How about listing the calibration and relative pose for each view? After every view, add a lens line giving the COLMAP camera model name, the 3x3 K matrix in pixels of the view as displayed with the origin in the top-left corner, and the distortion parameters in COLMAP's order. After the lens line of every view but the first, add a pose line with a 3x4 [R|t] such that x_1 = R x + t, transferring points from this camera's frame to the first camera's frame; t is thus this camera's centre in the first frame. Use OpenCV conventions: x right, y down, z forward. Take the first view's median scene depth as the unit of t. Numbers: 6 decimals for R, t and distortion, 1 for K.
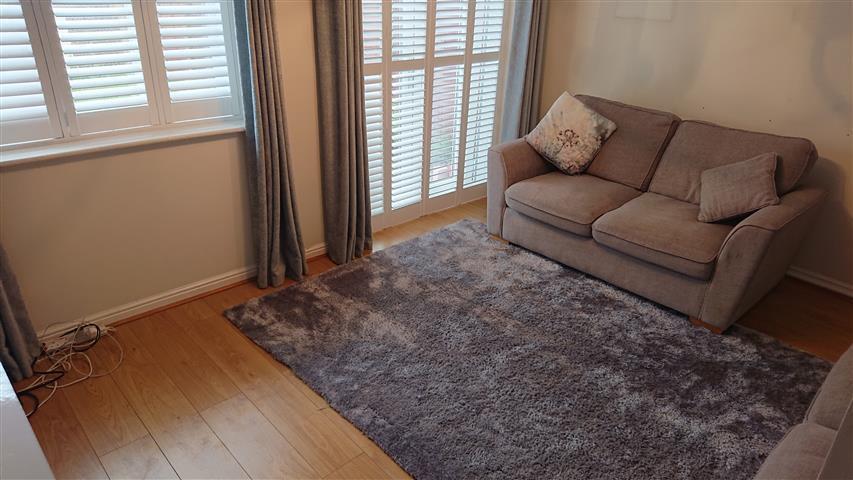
lens RADIAL K [[583.8, 0, 426.5], [0, 583.8, 240.0], [0, 0, 1]] dist [0.230543, -0.325687]
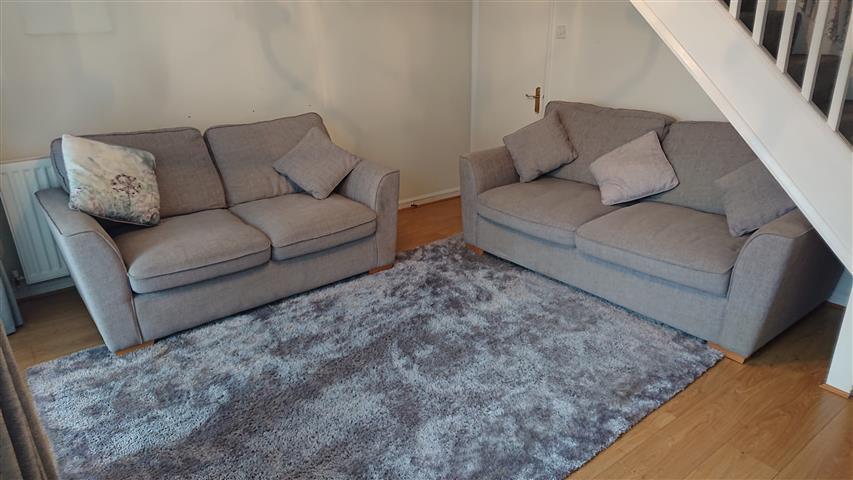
lens RADIAL K [[583.8, 0, 426.5], [0, 583.8, 240.0], [0, 0, 1]] dist [0.230543, -0.325687]
pose [[0.064140, -0.385126, 0.920633, -0.476458], [0.426710, 0.844528, 0.323560, -0.200282], [-0.902111, 0.372090, 0.218505, 0.519886]]
